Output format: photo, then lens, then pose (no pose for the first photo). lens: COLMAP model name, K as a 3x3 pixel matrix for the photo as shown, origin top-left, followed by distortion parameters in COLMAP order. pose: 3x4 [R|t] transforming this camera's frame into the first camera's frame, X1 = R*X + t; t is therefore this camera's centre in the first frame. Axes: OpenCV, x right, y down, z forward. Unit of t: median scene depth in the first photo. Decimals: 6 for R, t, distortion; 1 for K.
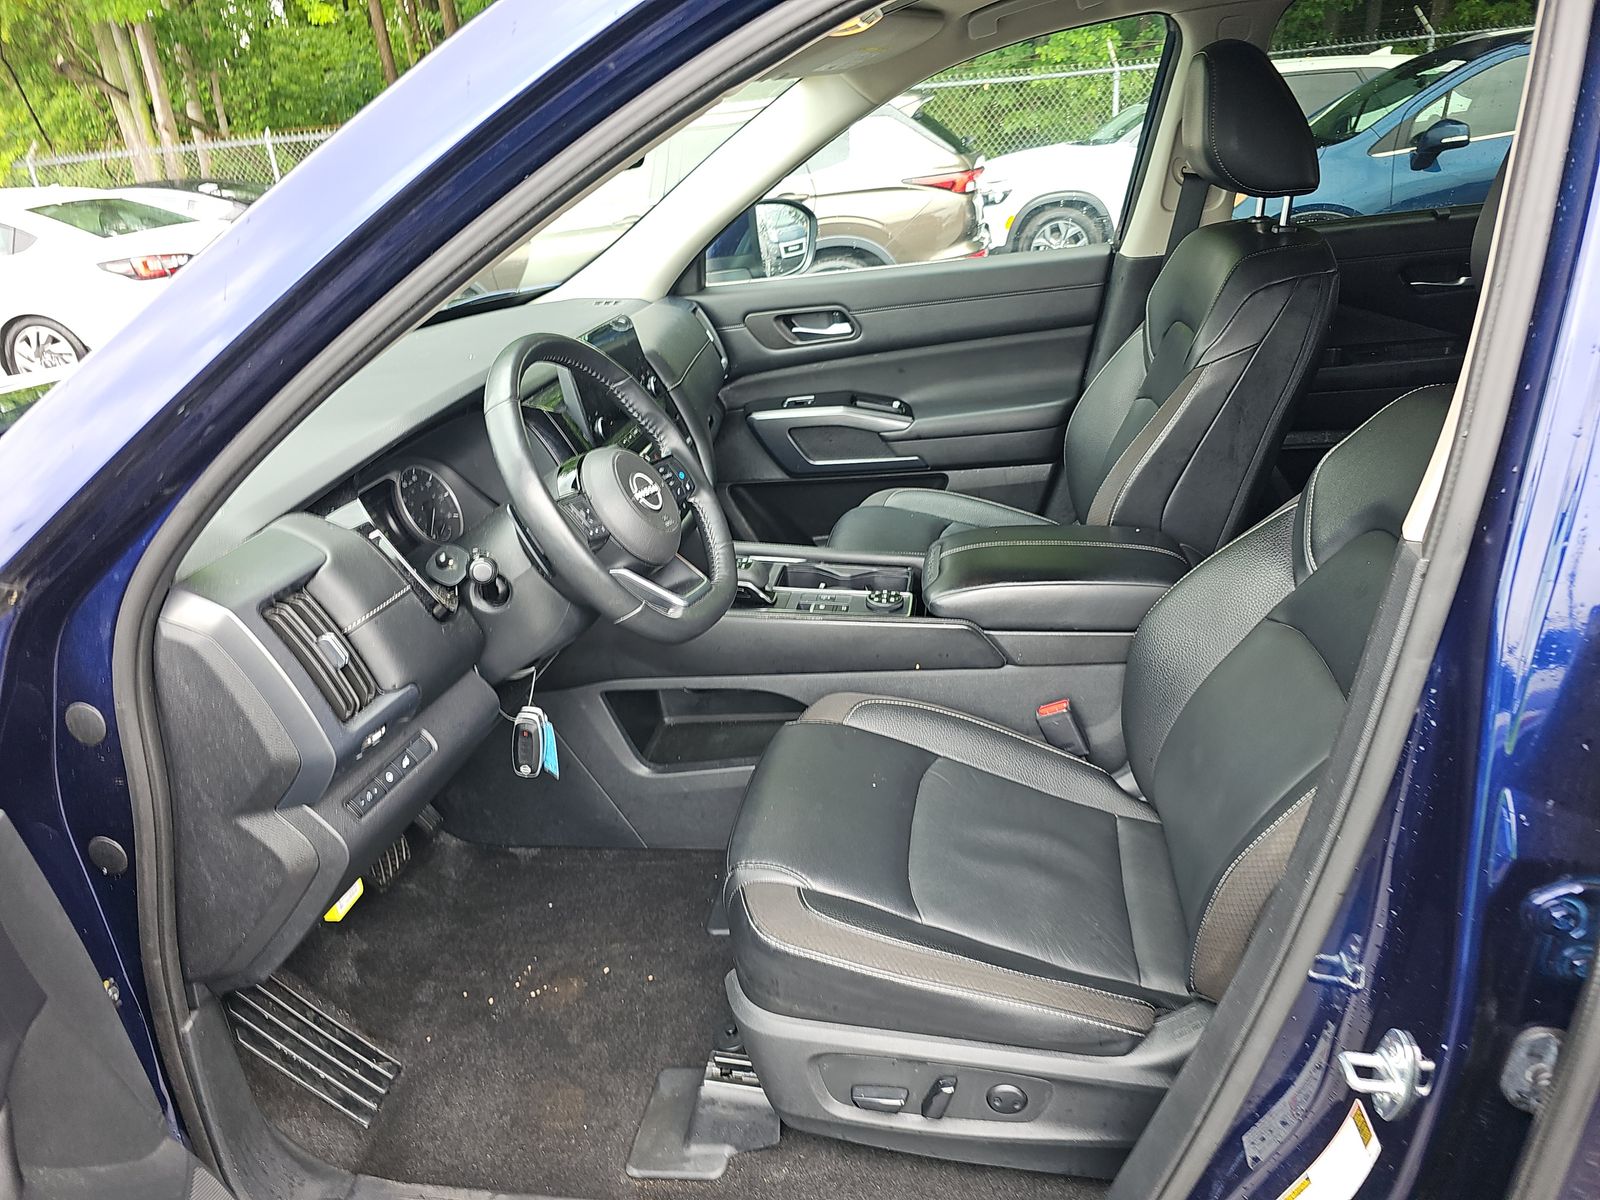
lens RADIAL K [[1075.4, 0, 798.7], [0, 1075.4, 651.1], [0, 0, 1]] dist [0.004405, -0.005097]
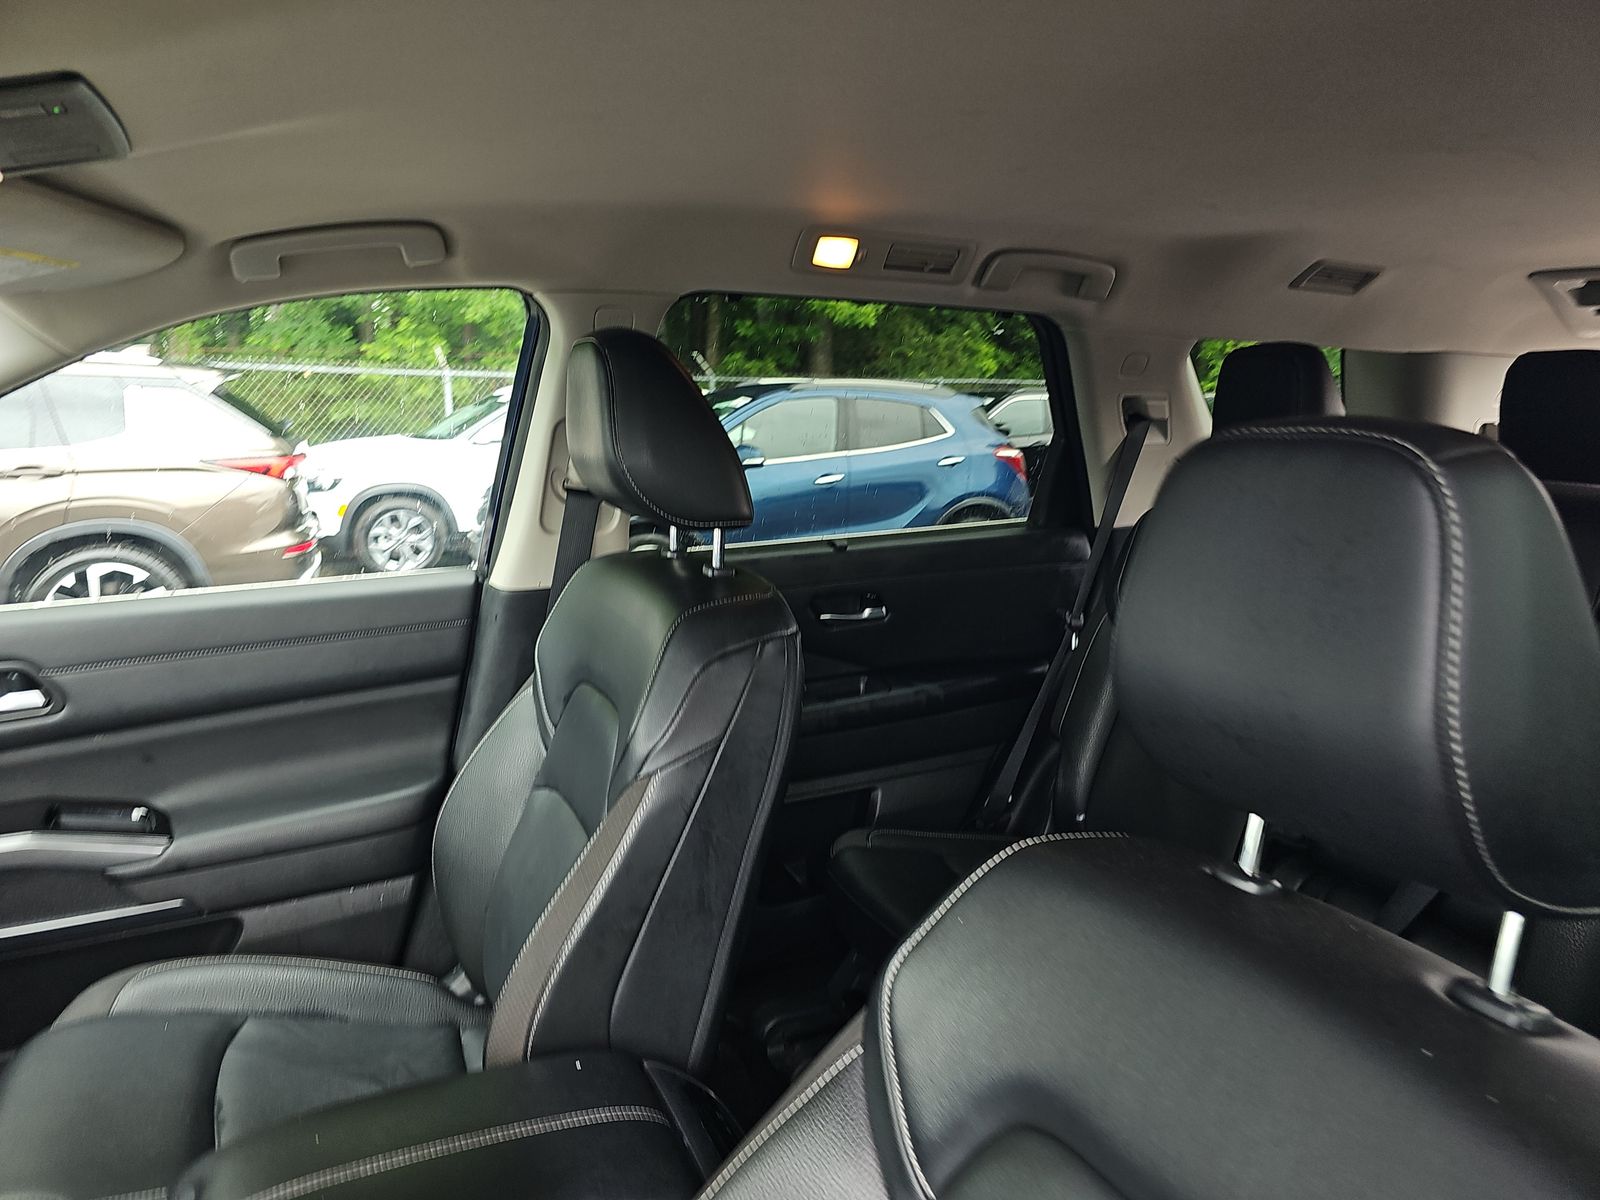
lens RADIAL K [[1073.8, 0, 800.0], [0, 1073.8, 600.0], [0, 0, 1]] dist [0.027202, -0.049873]
pose [[0.837228, -0.002710, 0.546848, 0.071605], [0.161484, 0.956619, -0.242493, -0.139378], [-0.522468, 0.291329, 0.801346, 0.290851]]
